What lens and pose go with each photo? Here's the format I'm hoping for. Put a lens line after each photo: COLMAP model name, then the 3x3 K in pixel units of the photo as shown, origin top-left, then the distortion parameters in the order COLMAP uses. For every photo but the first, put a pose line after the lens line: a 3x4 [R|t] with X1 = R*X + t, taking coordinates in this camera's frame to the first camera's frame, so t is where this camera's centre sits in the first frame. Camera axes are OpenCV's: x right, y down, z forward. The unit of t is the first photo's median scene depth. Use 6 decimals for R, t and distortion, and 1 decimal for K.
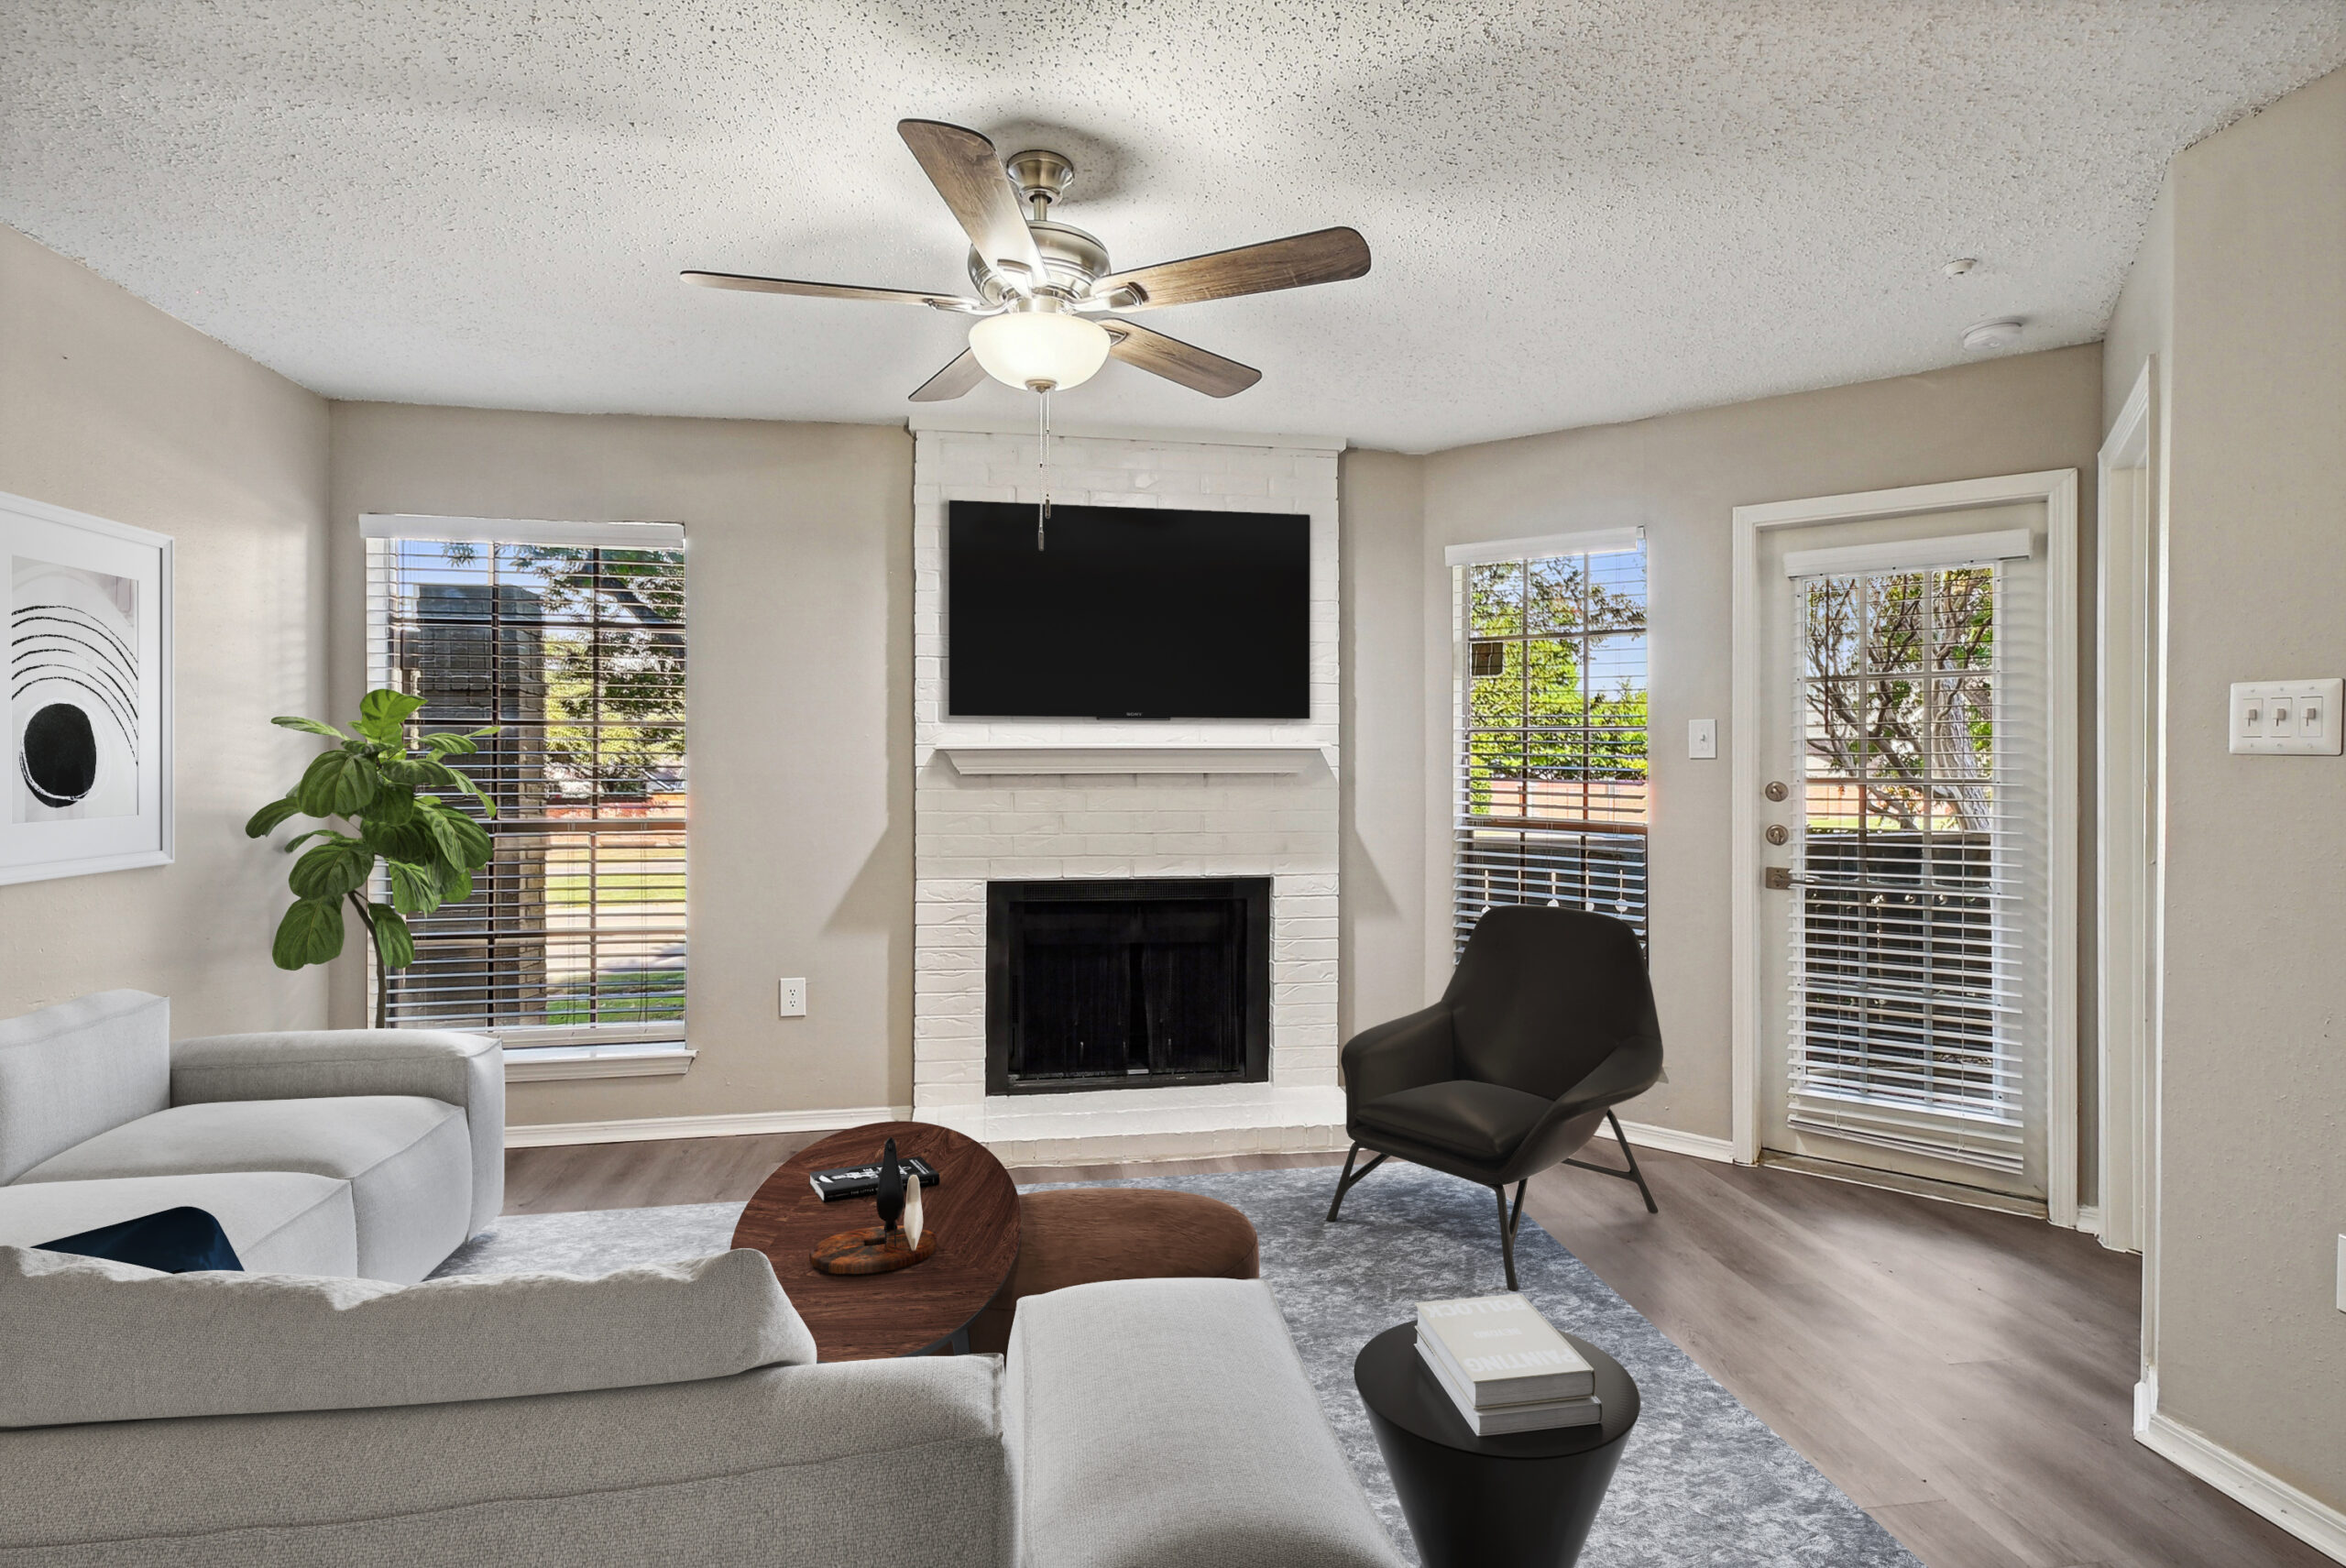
lens RADIAL K [[1117.1, 0, 1179.9], [0, 1117.1, 776.1], [0, 0, 1]] dist [-0.000781, 0.001391]
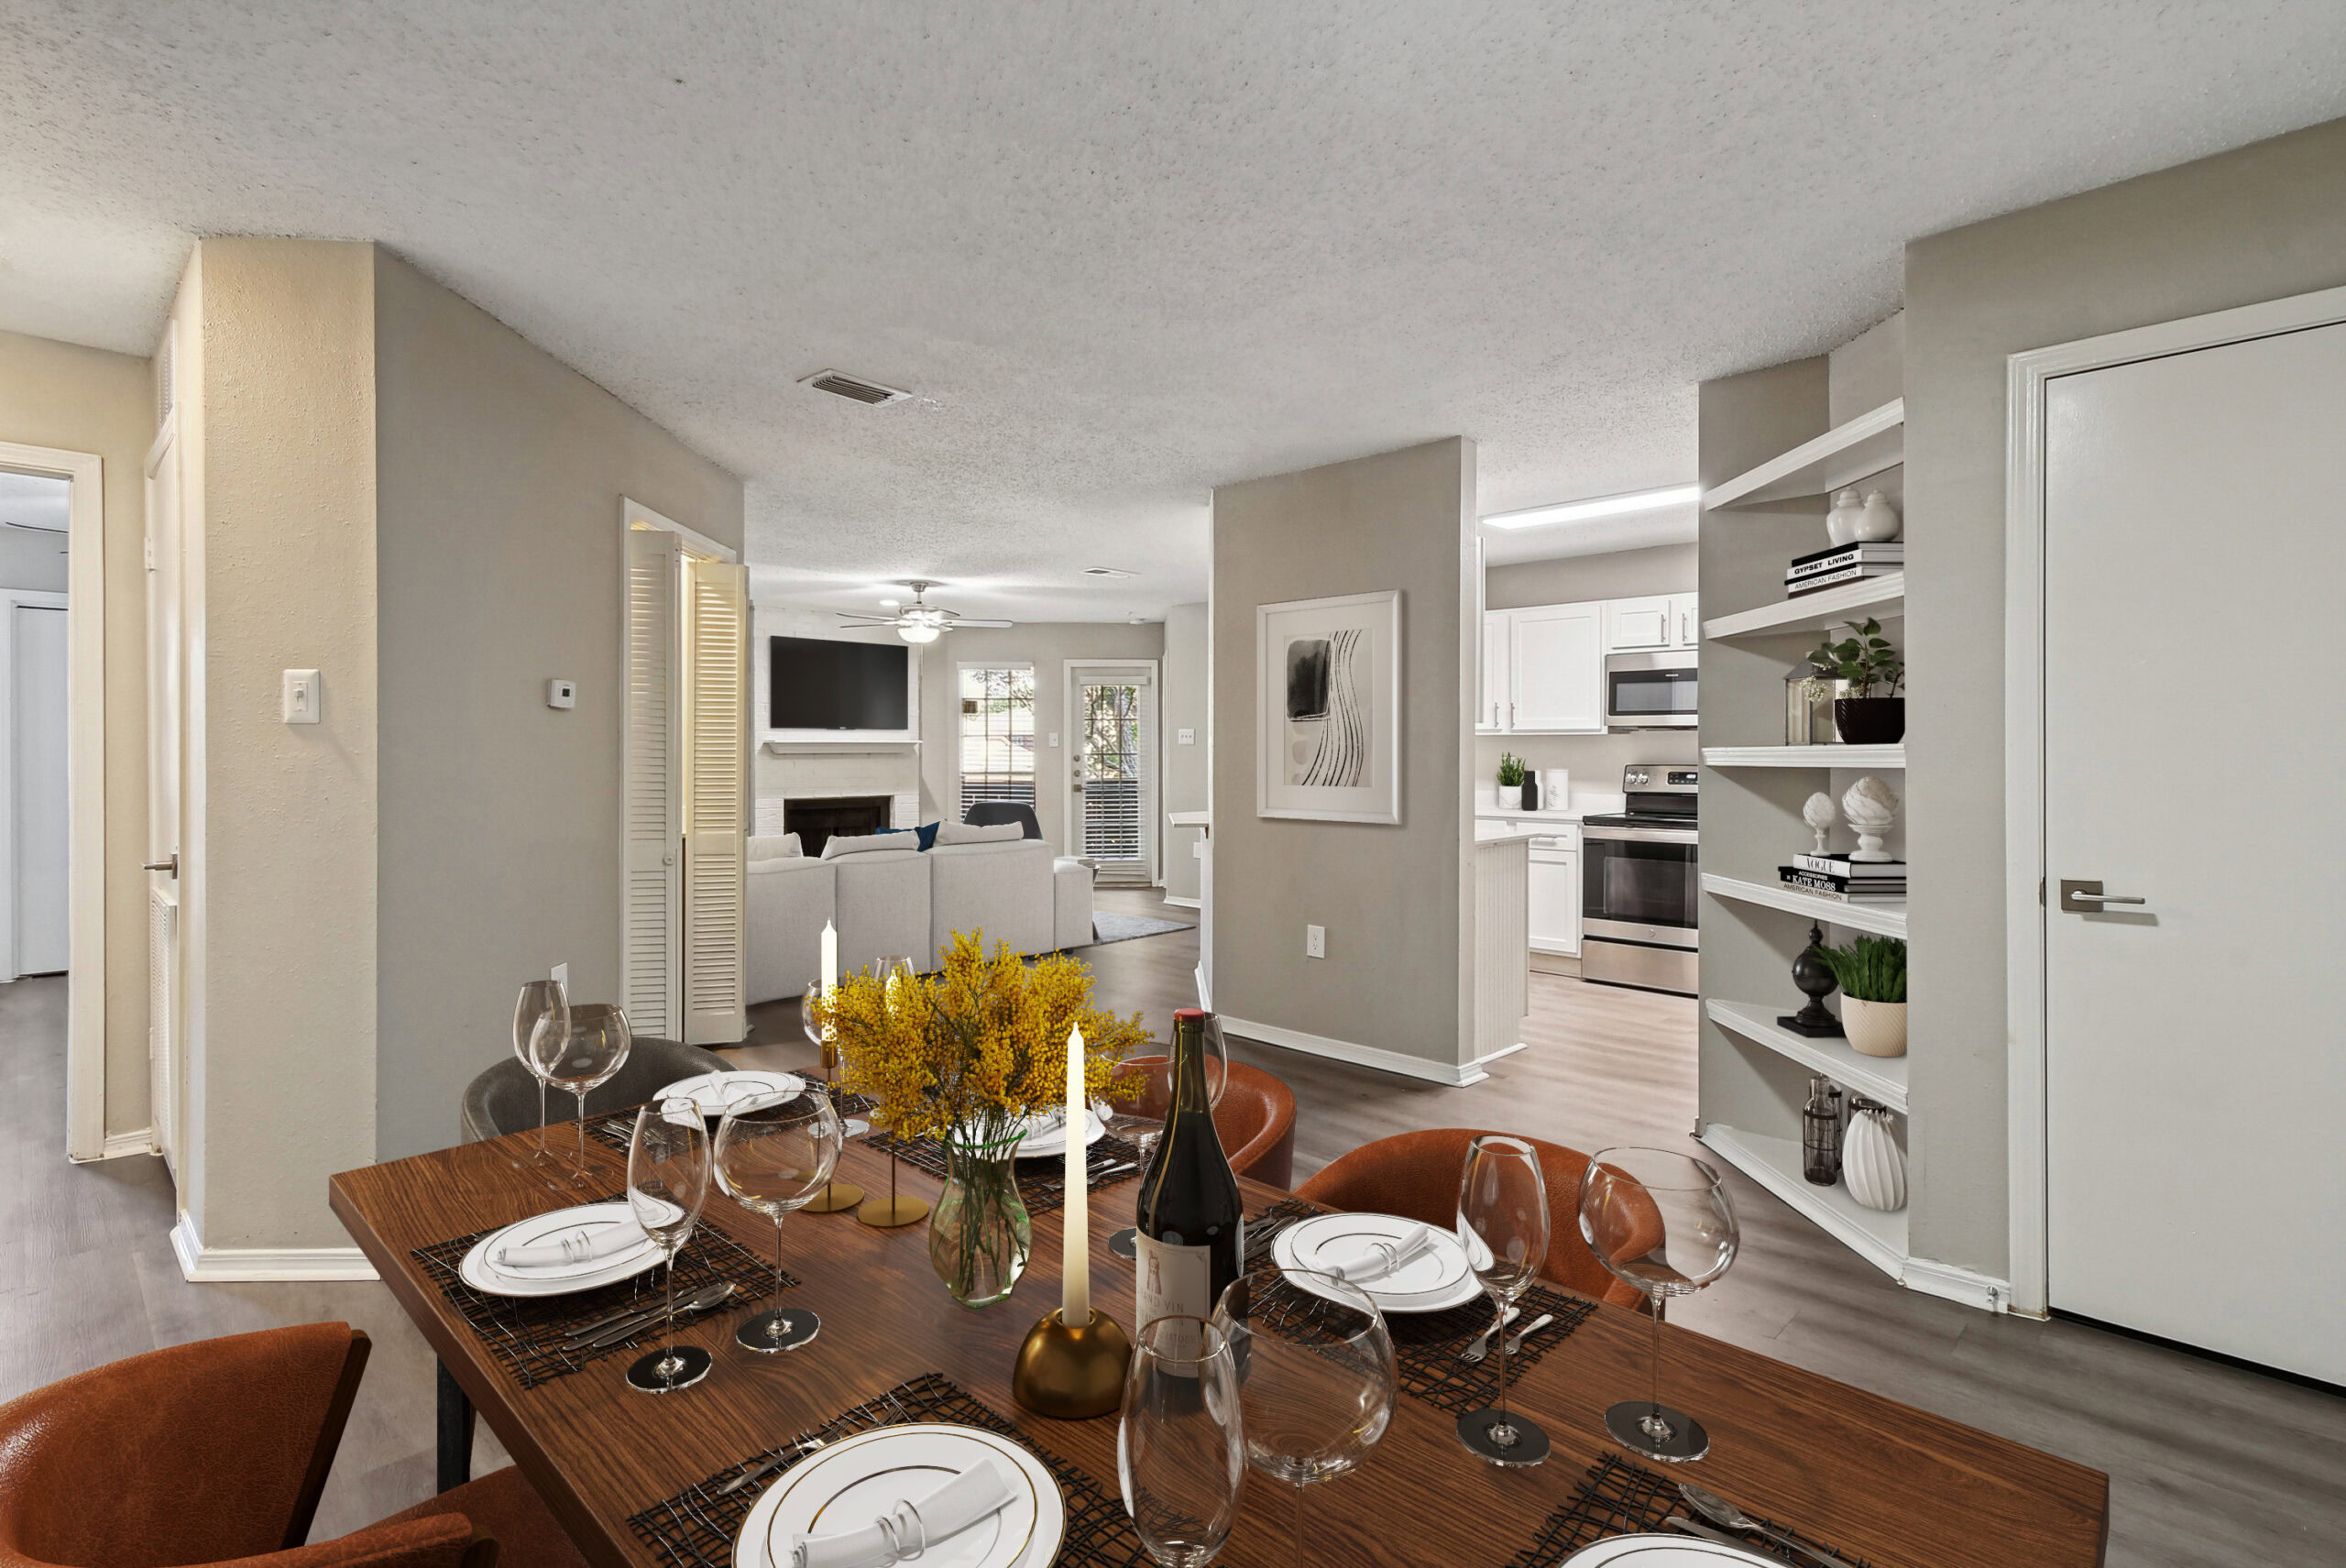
lens RADIAL K [[1117.1, 0, 1186.0], [0, 1117.1, 781.9], [0, 0, 1]] dist [-0.000781, 0.001391]
pose [[0.806862, -0.018973, 0.590436, -0.882014], [0.005511, 0.999682, 0.024594, 0.005207], [-0.590715, -0.016590, 0.806710, -1.395910]]
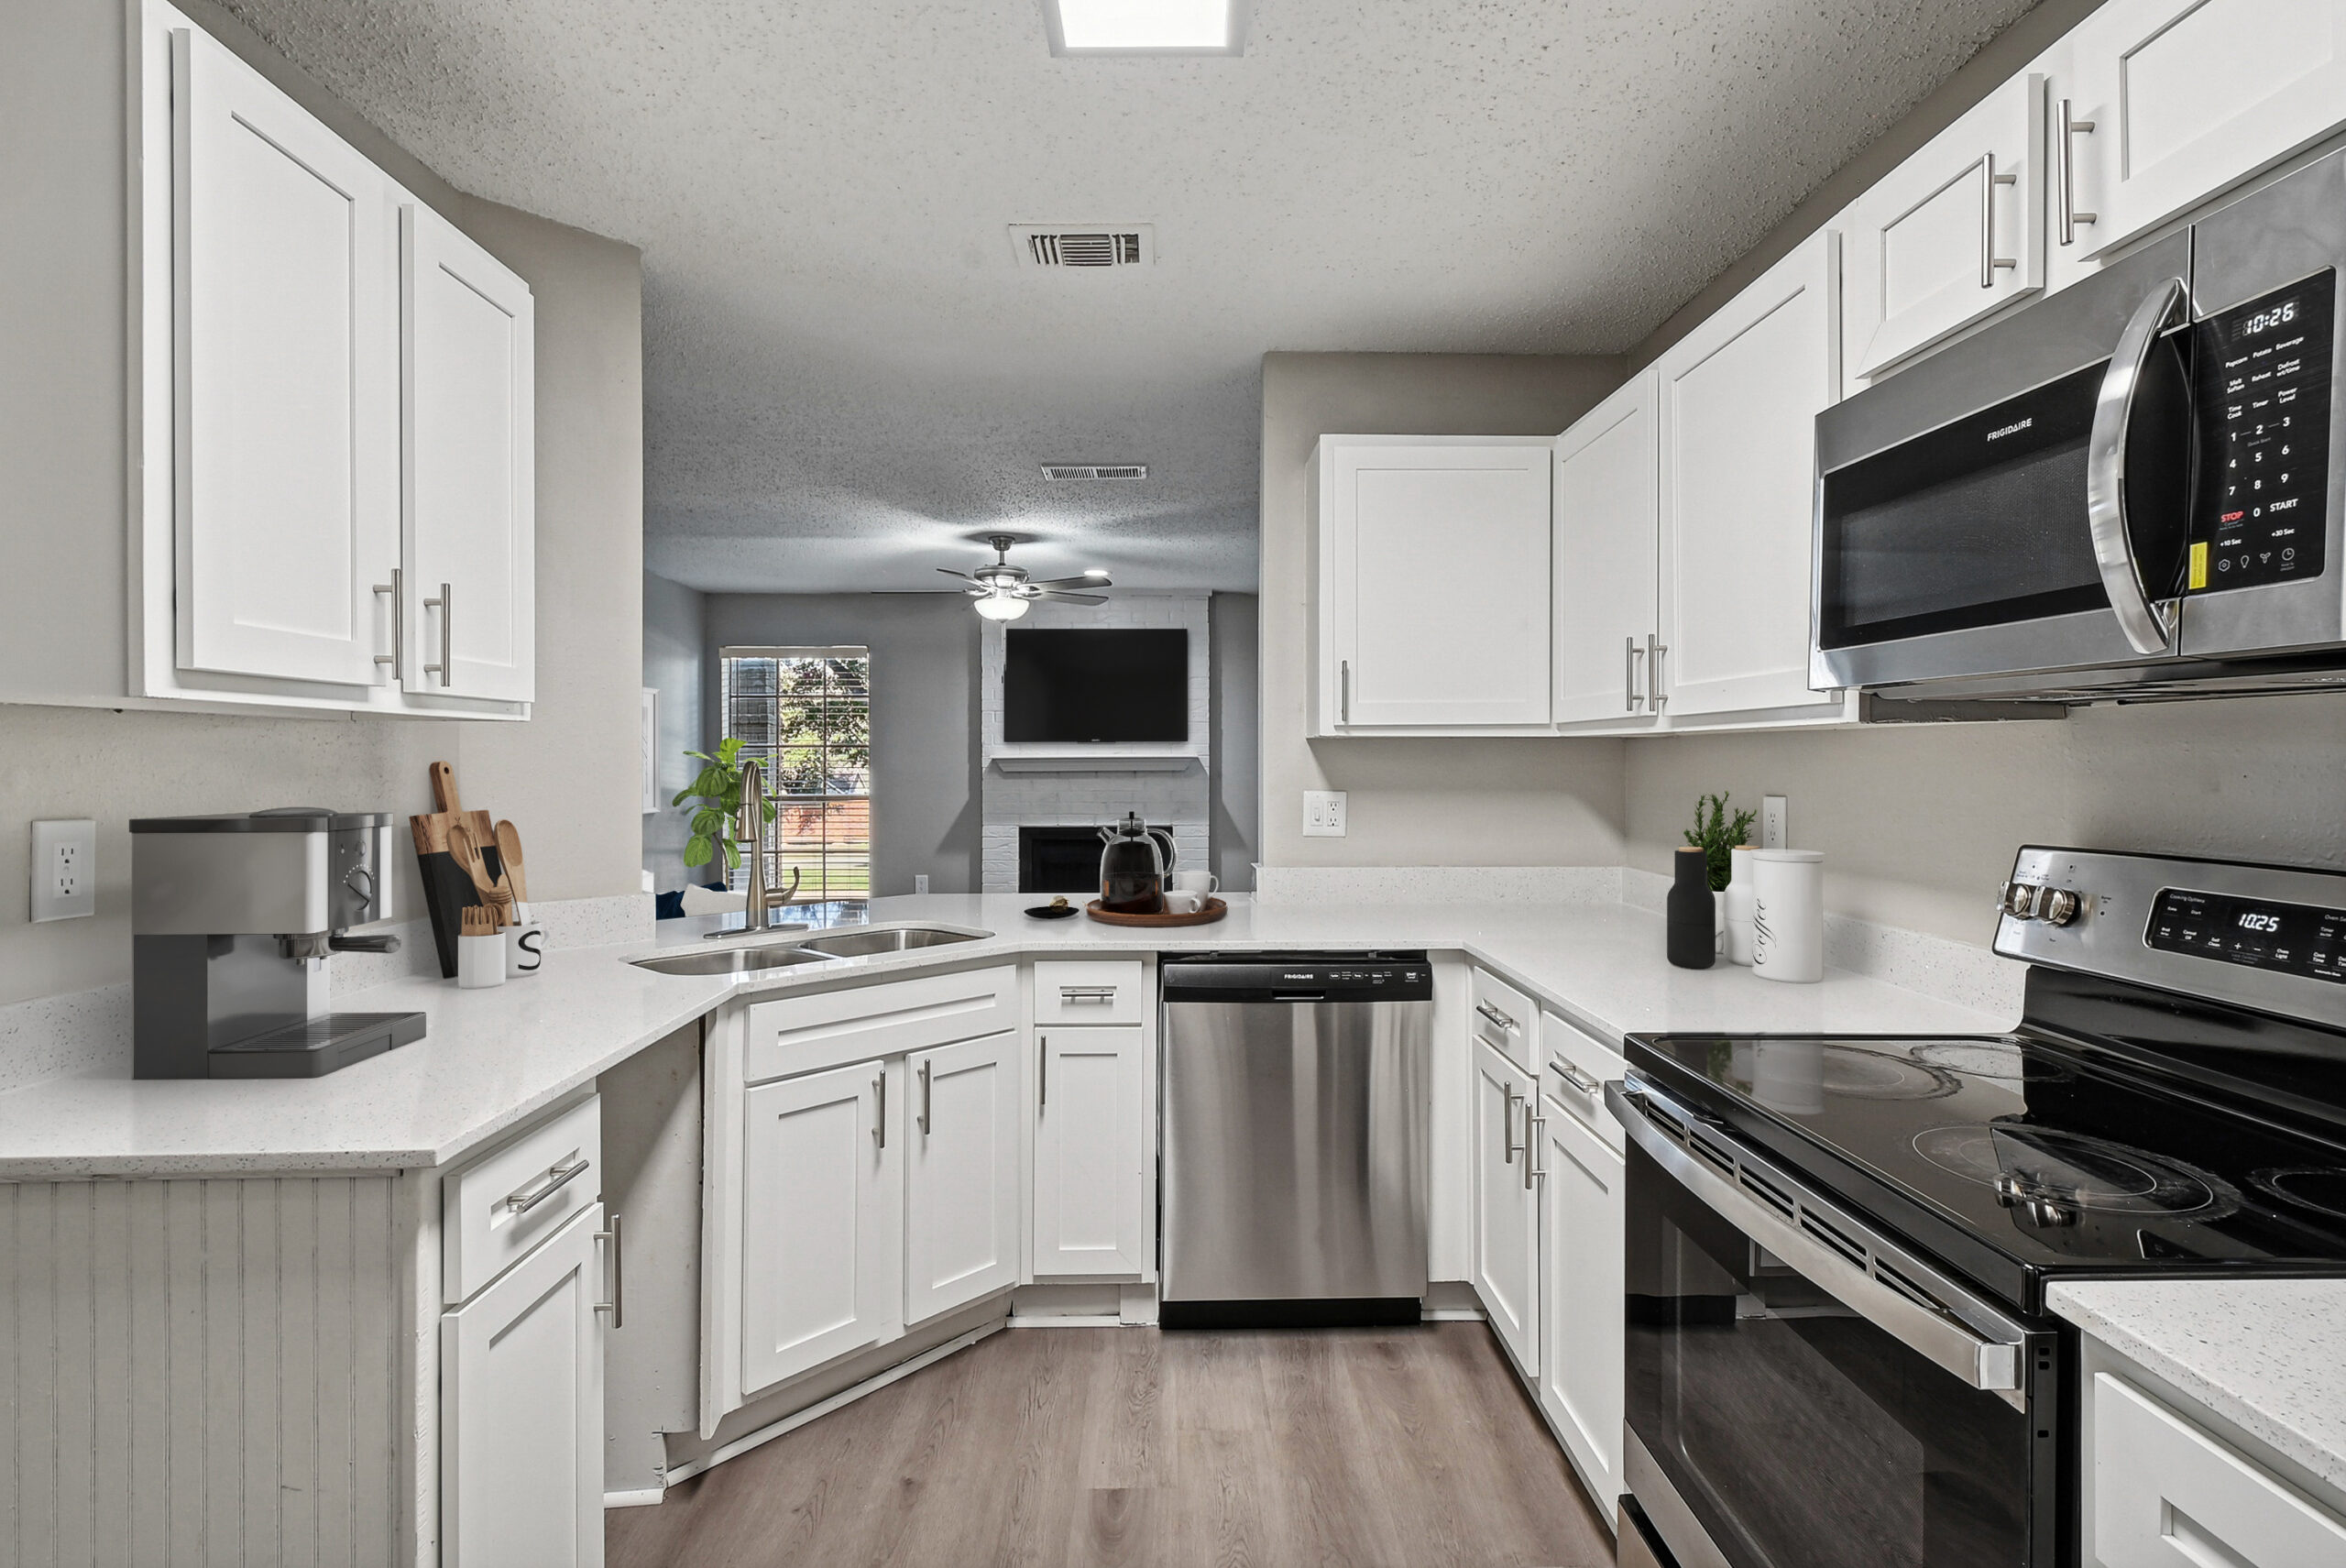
lens RADIAL K [[1117.1, 0, 1222.2], [0, 1117.1, 774.3], [0, 0, 1]] dist [-0.000781, 0.001391]
pose [[0.994671, -0.001415, -0.103092, 0.377548], [0.001818, 0.999991, 0.003813, -0.003882], [0.103086, -0.003980, 0.994664, -0.886936]]
